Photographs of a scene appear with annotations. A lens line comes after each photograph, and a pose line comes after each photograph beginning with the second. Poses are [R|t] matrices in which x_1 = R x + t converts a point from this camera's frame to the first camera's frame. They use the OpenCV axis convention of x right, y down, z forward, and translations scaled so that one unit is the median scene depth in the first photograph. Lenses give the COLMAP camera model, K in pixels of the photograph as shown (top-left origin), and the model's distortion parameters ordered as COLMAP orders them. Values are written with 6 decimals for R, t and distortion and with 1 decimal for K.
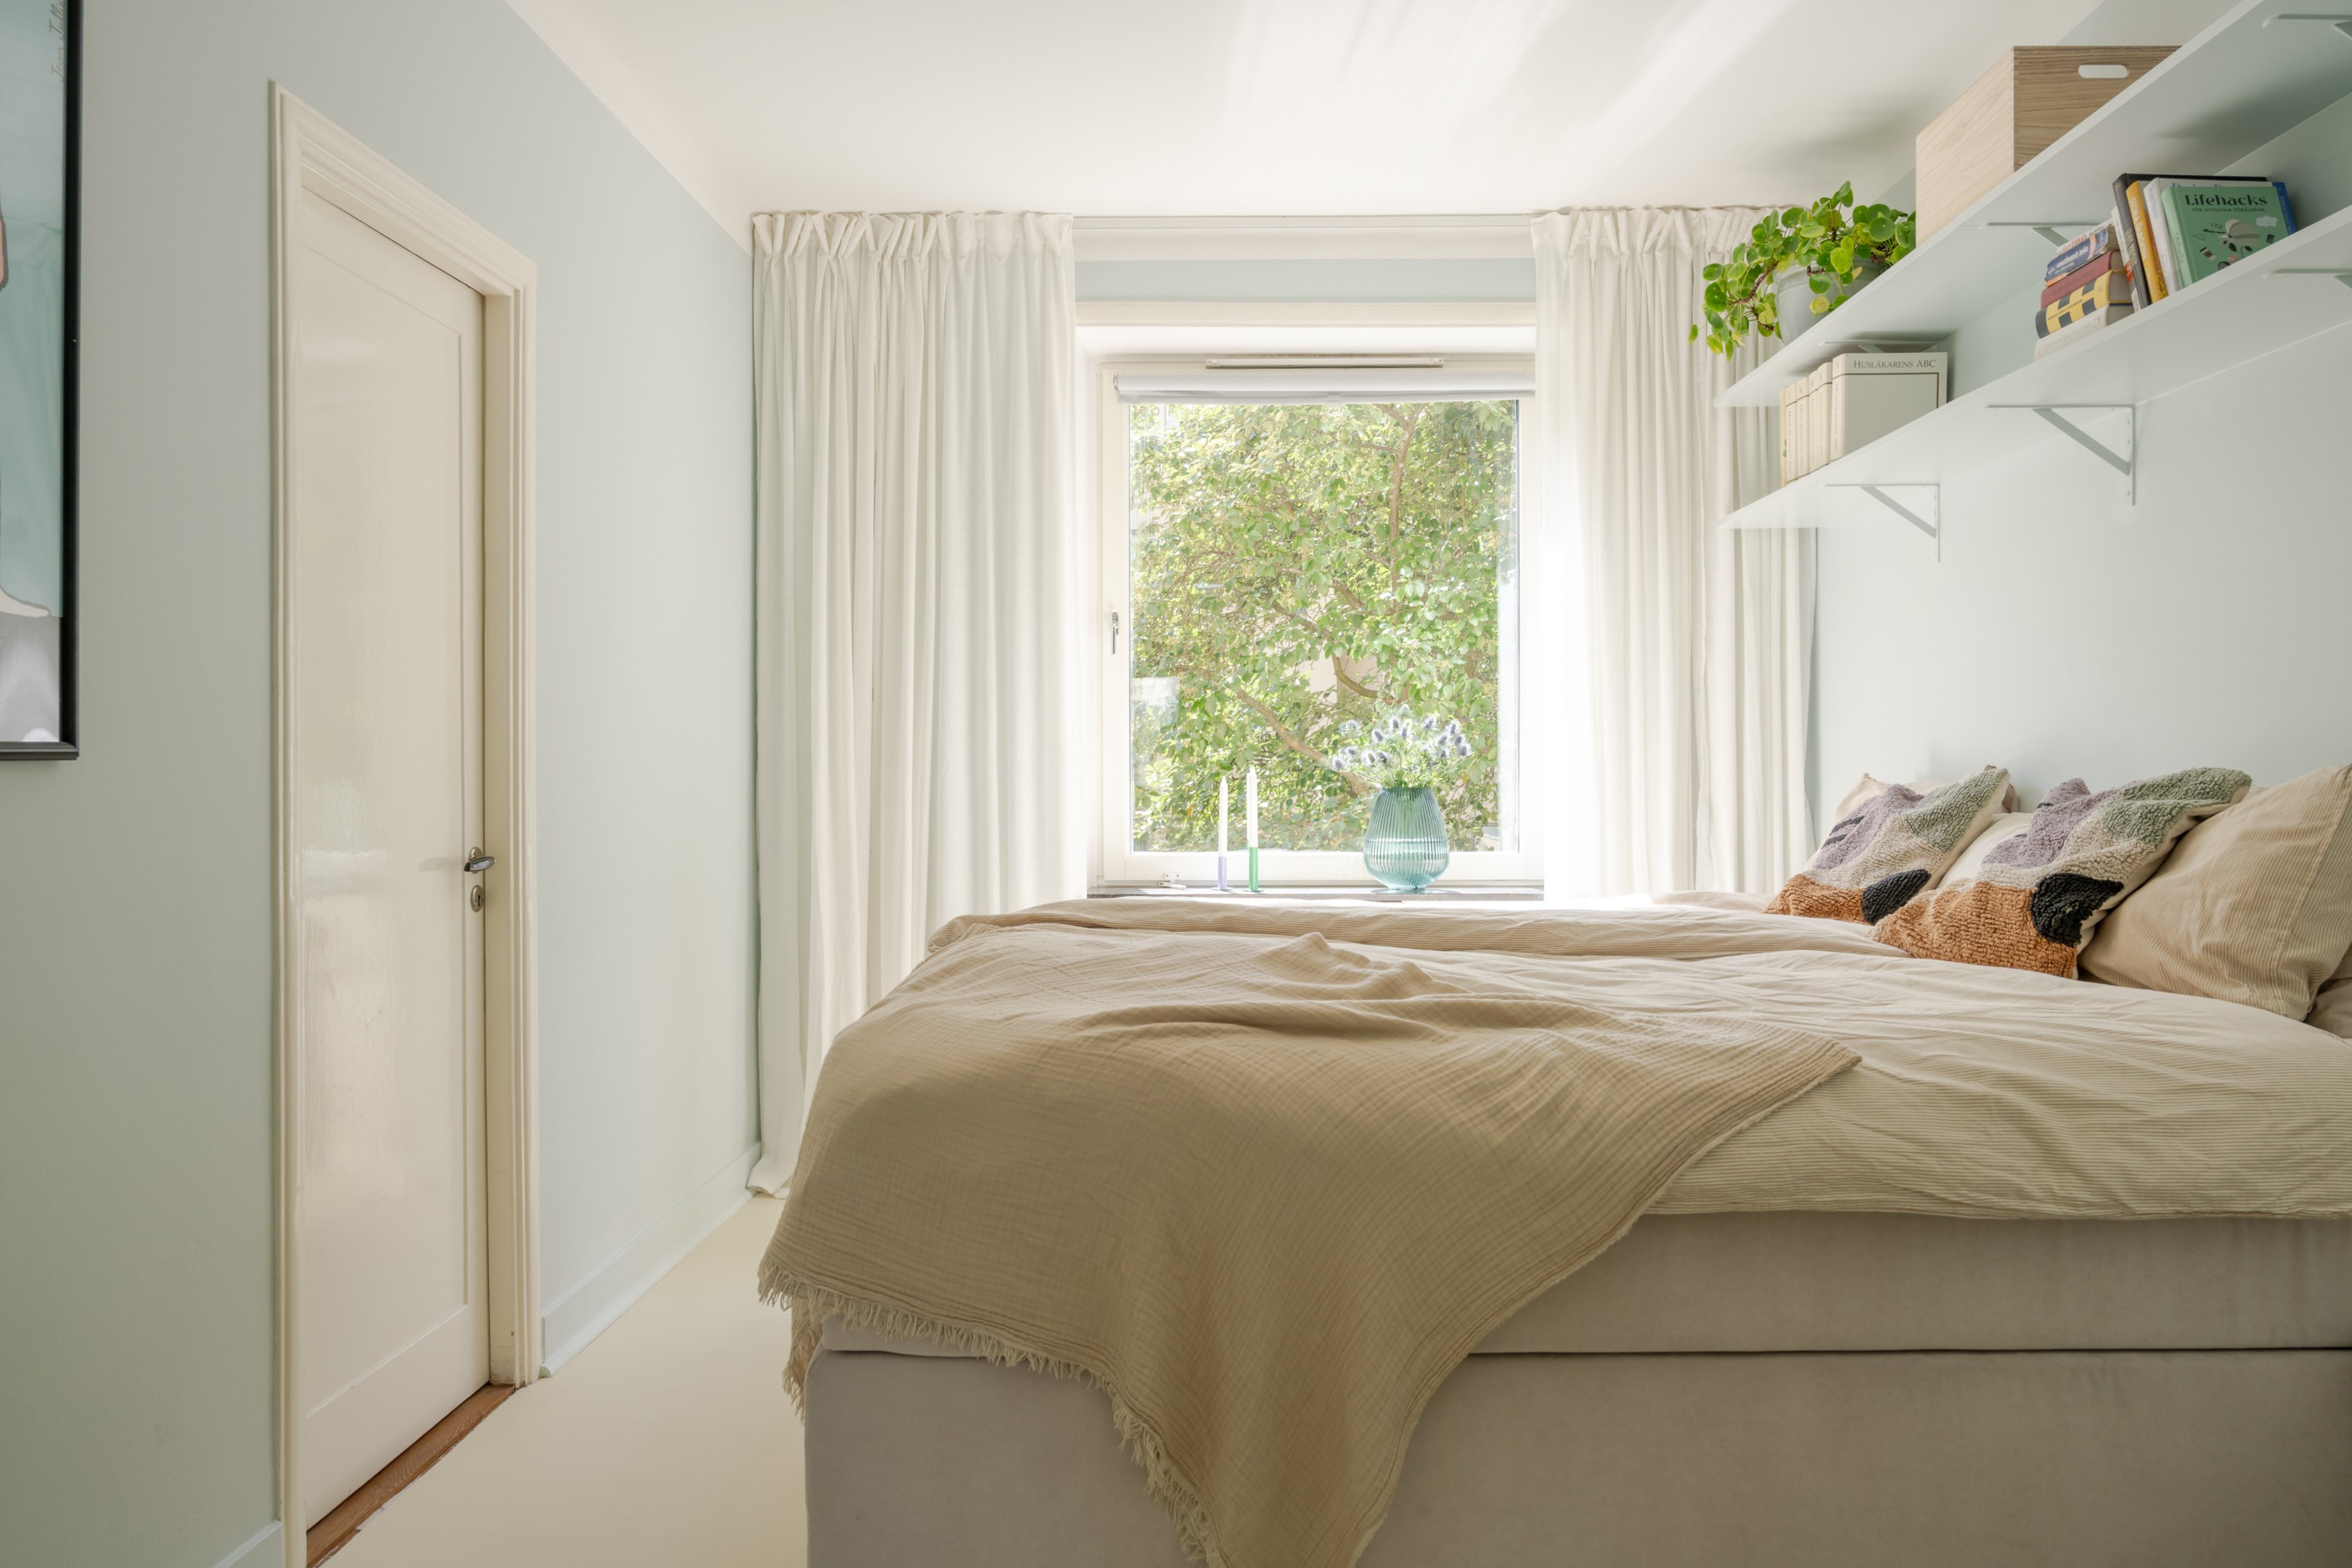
lens RADIAL K [[1596.2, 0, 1176.0], [0, 1596.2, 784.0], [0, 0, 1]] dist [-0.004561, -0.000263]
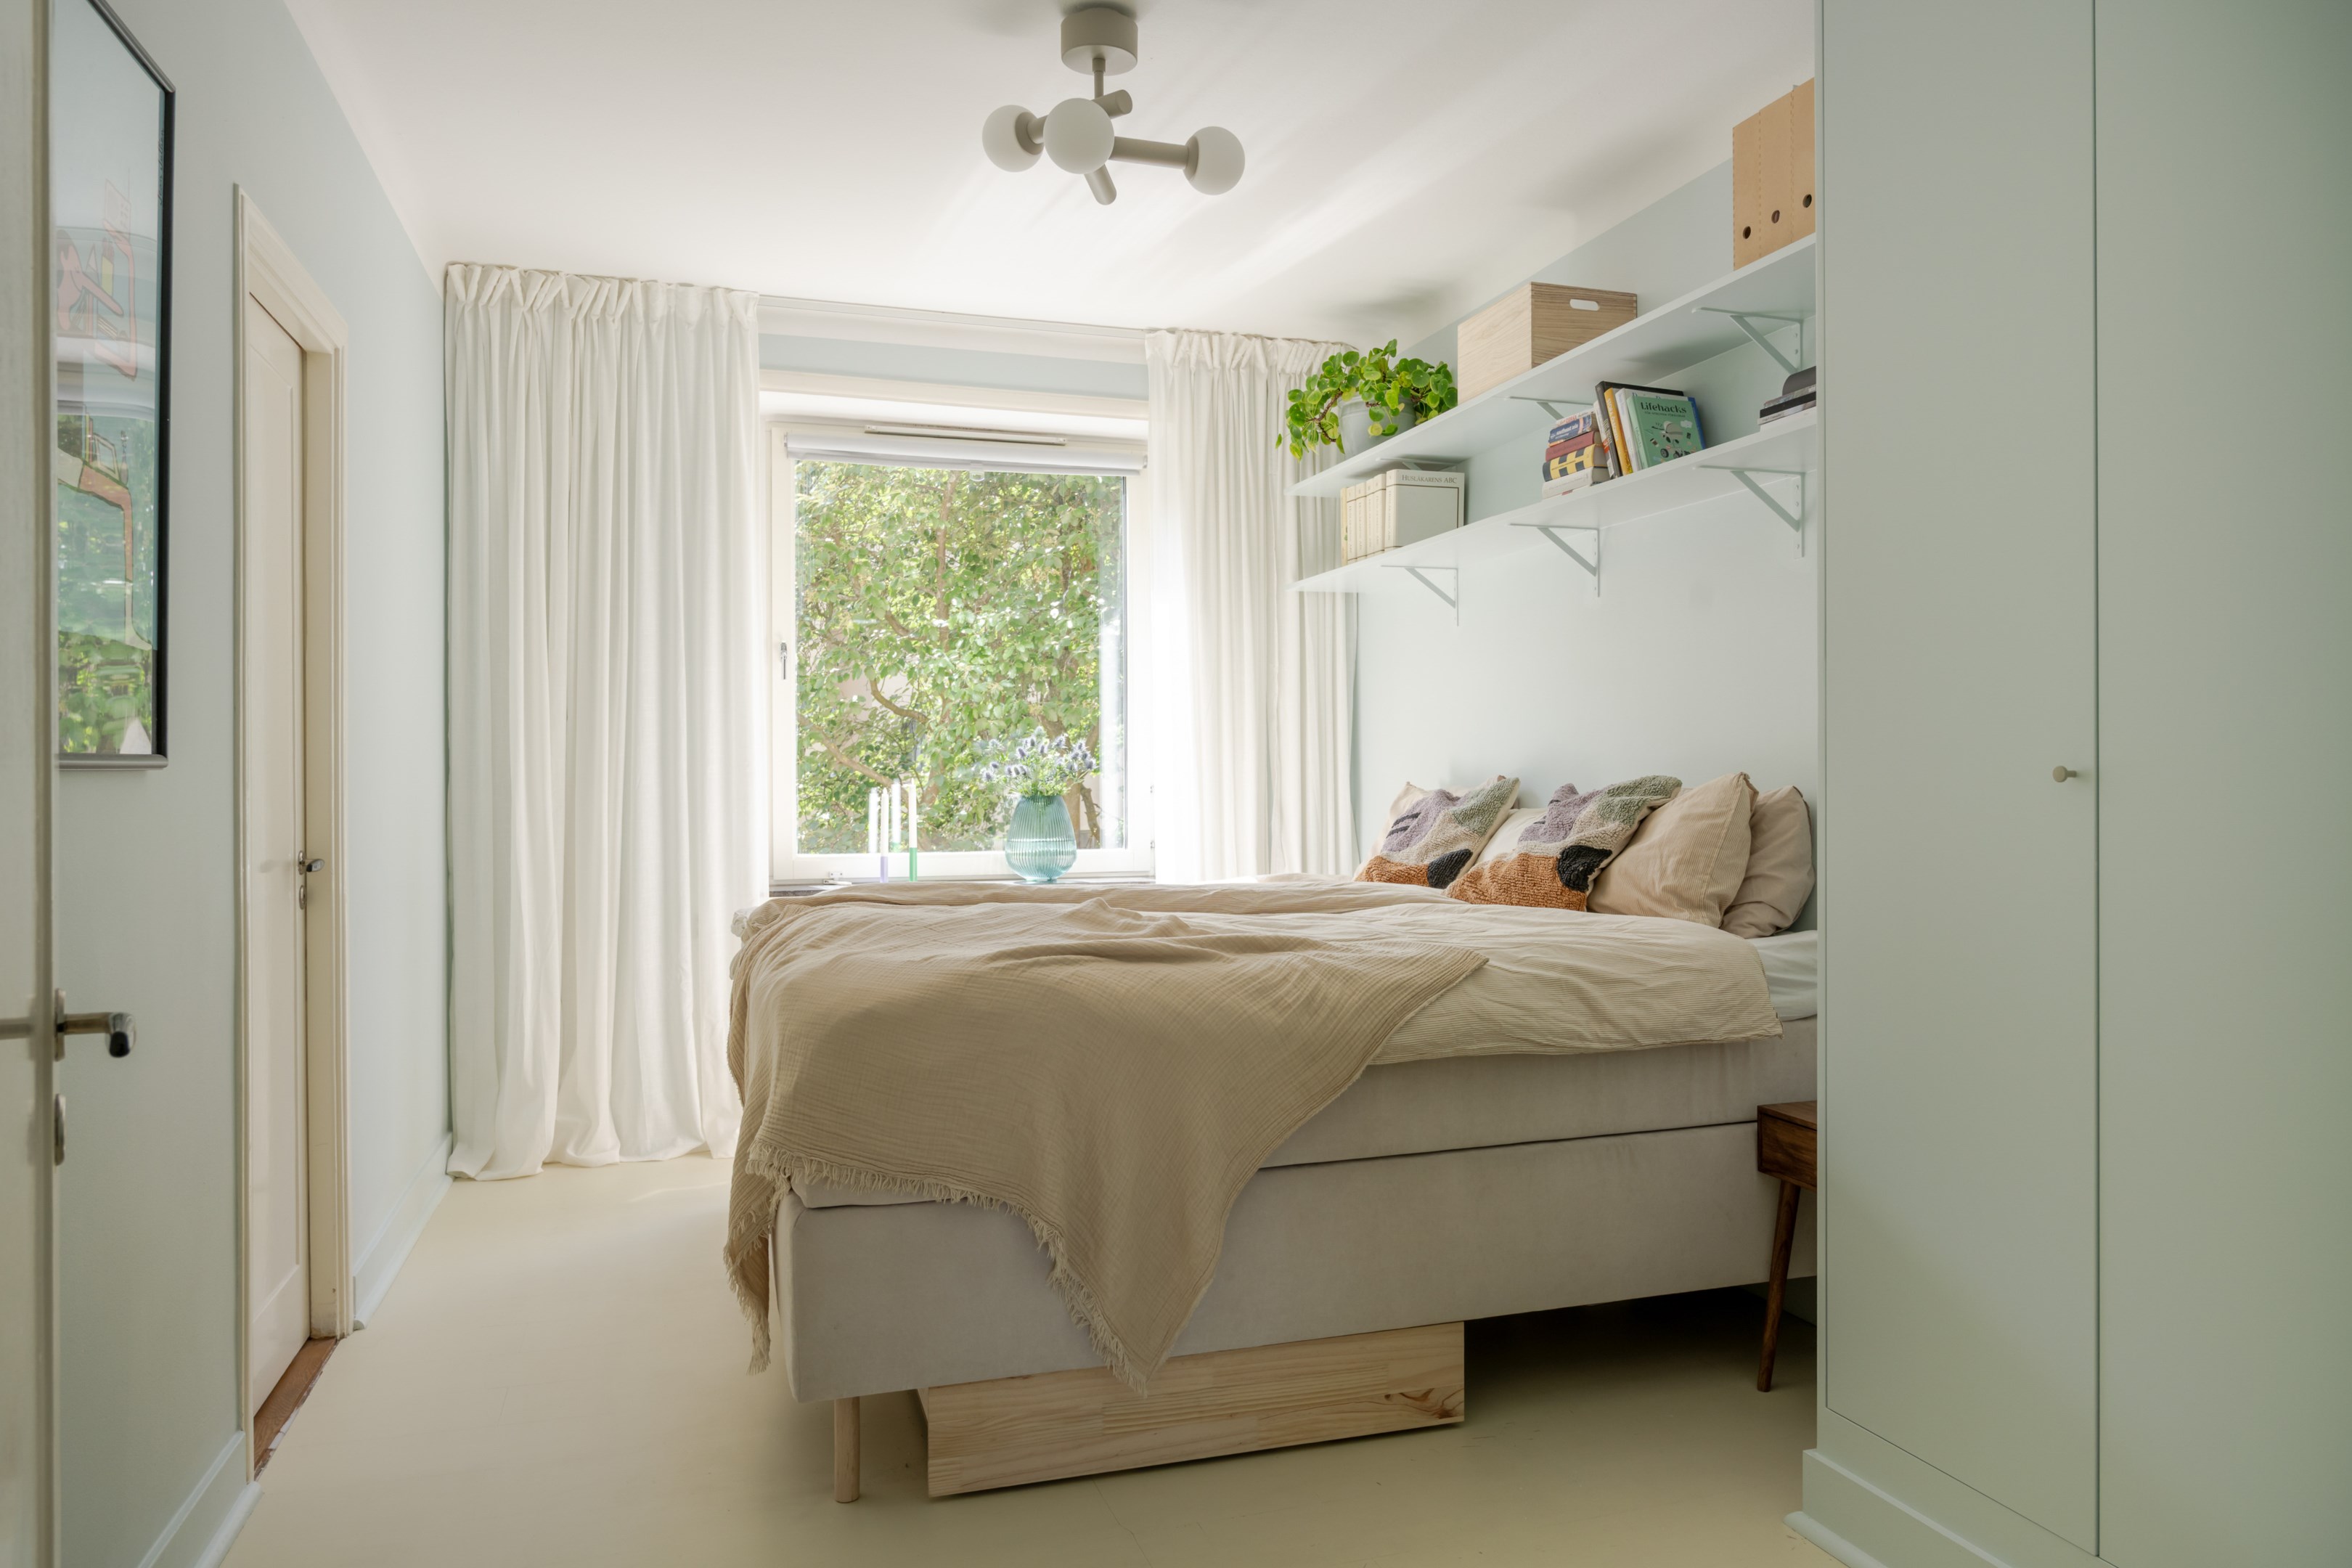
lens RADIAL K [[1533.1, 0, 1175.4], [0, 1533.1, 795.1], [0, 0, 1]] dist [-0.004896, 0.001780]
pose [[0.948403, -0.005513, 0.317020, -0.196780], [0.006052, 0.999981, -0.000714, 0.005269], [-0.317011, 0.002595, 0.948418, -0.193507]]
